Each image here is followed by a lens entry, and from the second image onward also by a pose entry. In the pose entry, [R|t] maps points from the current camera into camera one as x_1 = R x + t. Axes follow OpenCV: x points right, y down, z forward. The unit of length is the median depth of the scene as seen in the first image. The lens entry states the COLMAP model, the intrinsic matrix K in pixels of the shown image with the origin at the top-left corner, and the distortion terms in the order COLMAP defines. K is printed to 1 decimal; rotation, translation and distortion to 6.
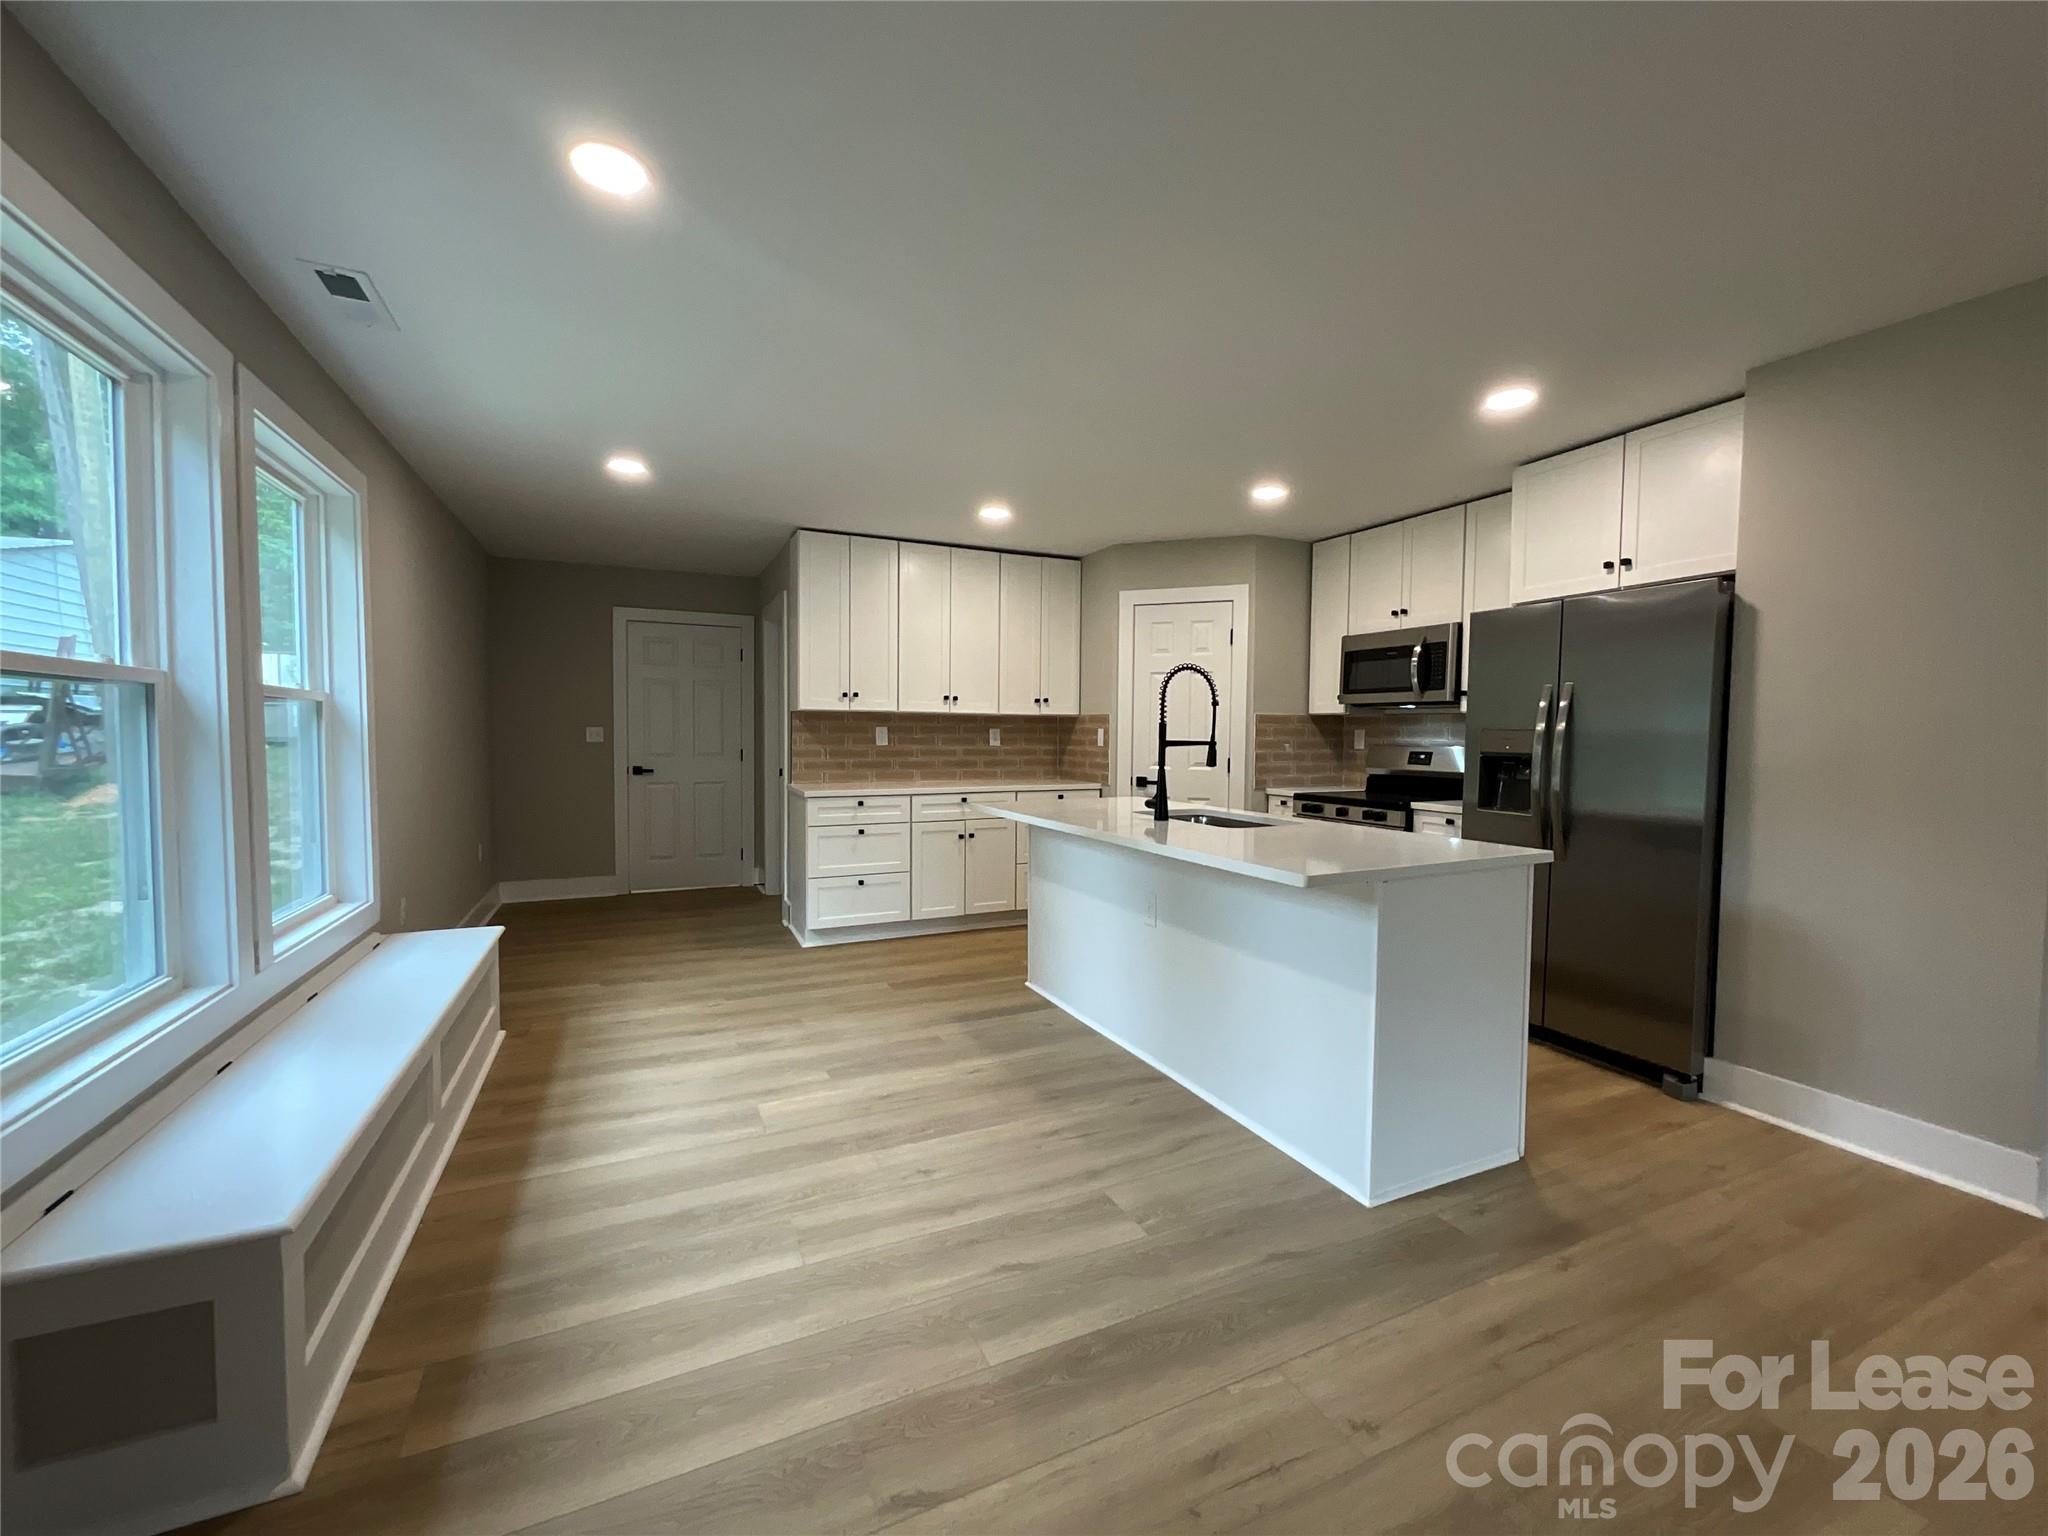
lens RADIAL K [[829.0, 0, 1021.1], [0, 829.0, 768.5], [0, 0, 1]] dist [-0.003800, -0.000506]
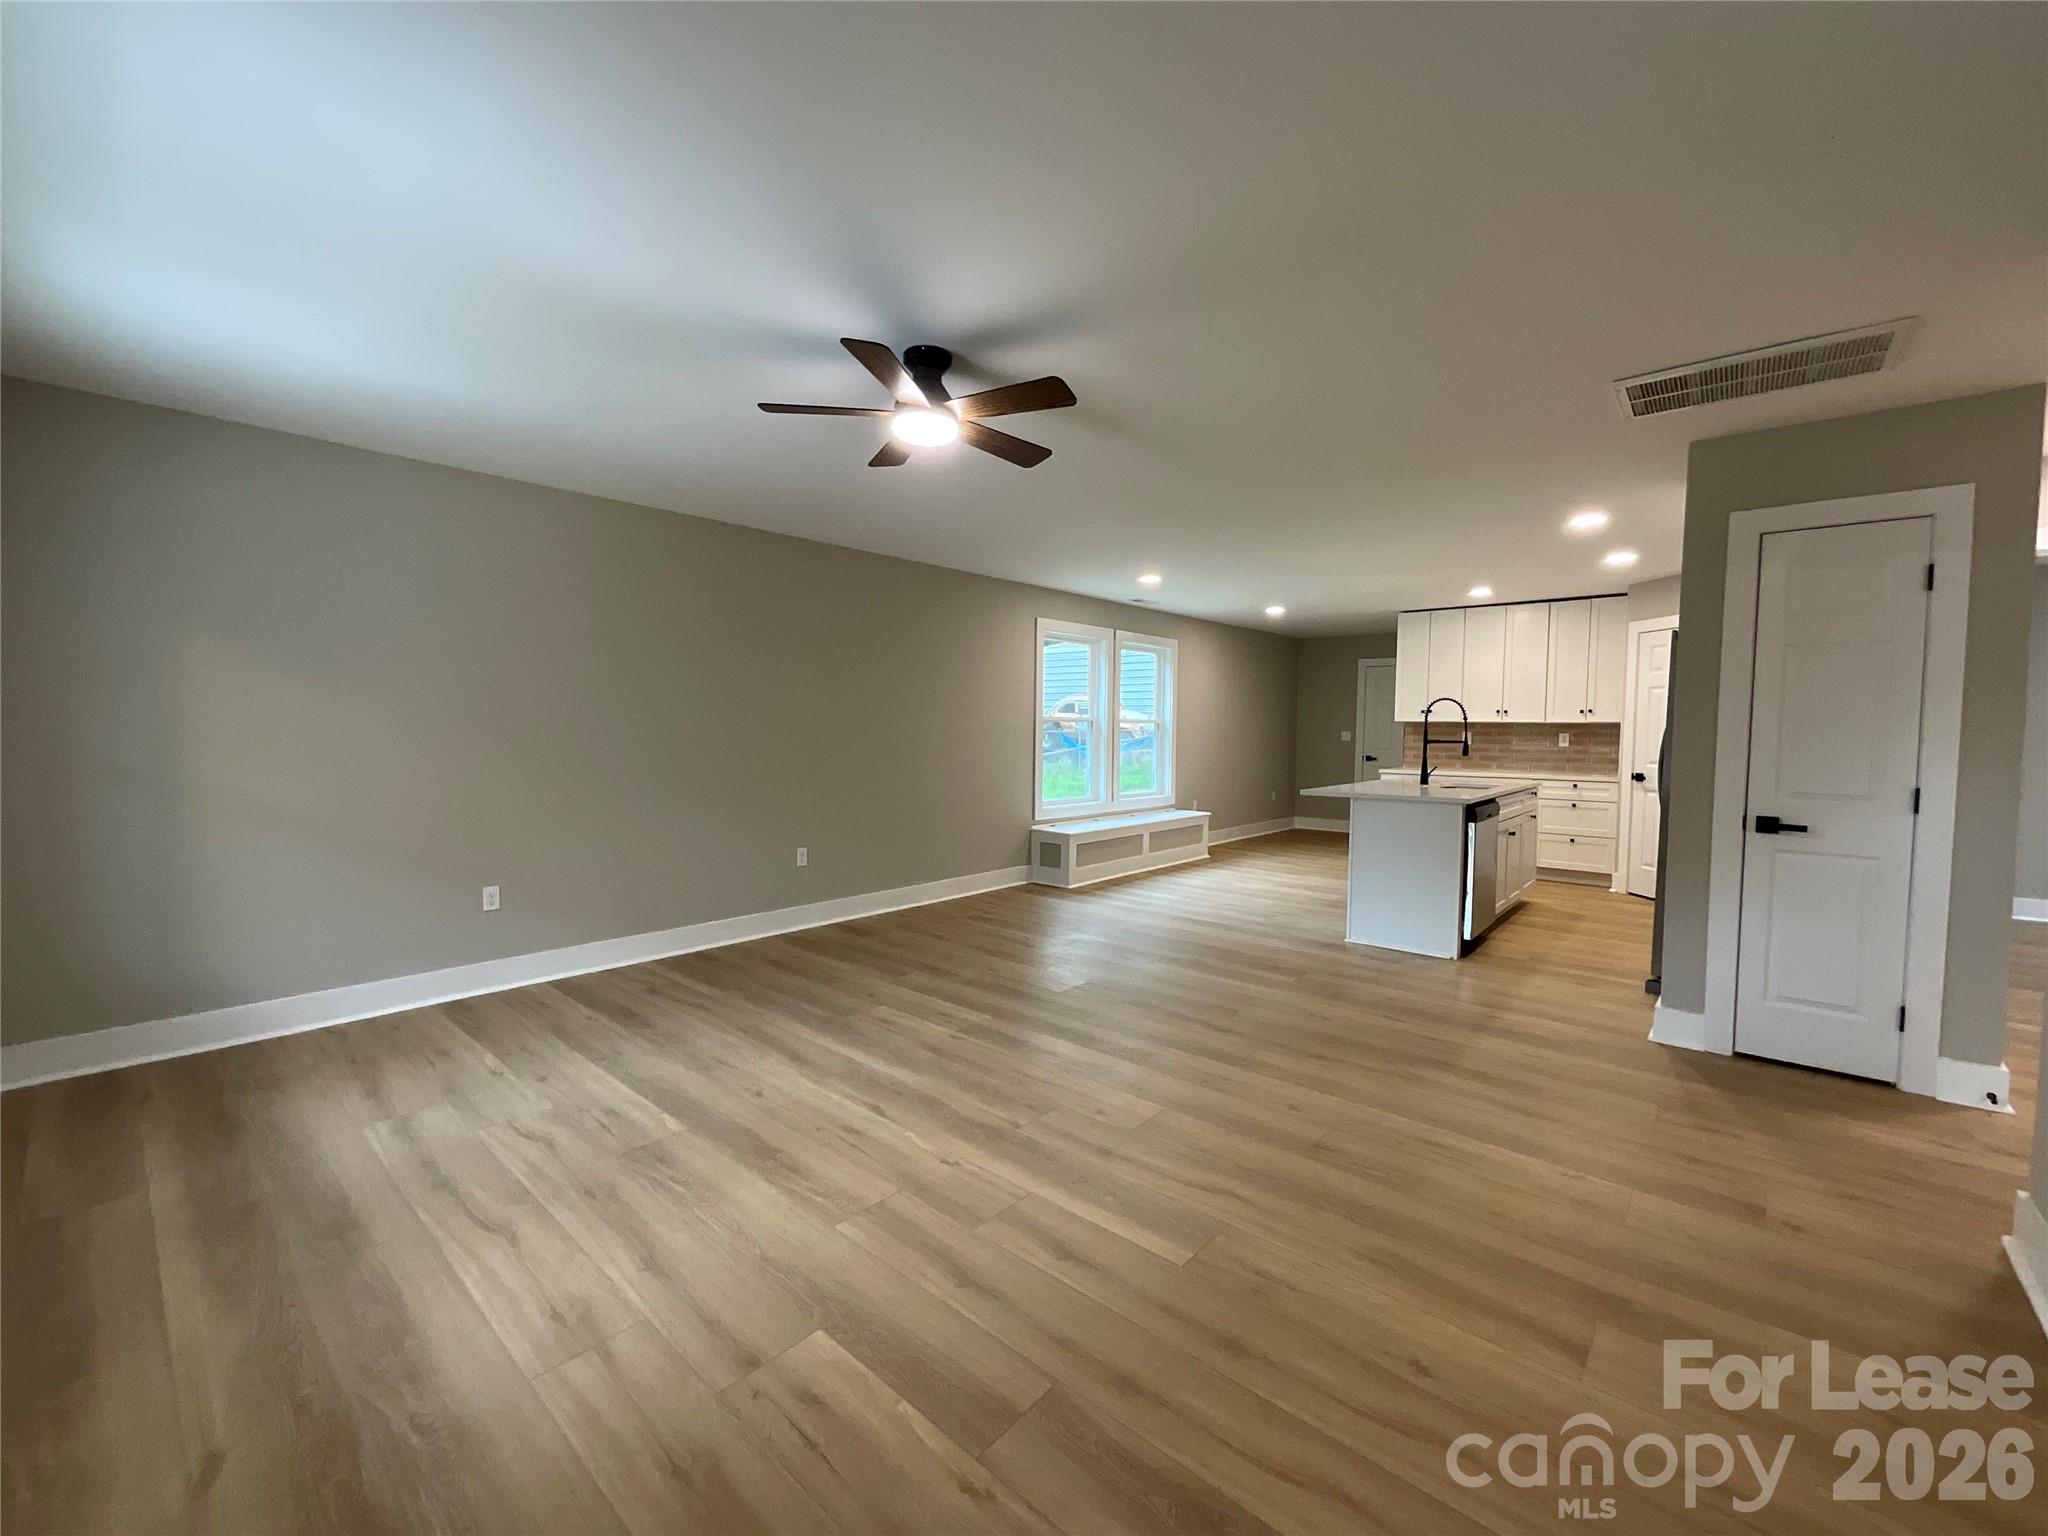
lens RADIAL K [[829.0, 0, 1024.2], [0, 829.0, 765.3], [0, 0, 1]] dist [-0.003800, -0.000506]
pose [[0.406786, 0.037187, -0.912766, 0.836646], [-0.043747, 0.998818, 0.021197, 0.012273], [0.912475, 0.031308, 0.407932, -0.306364]]
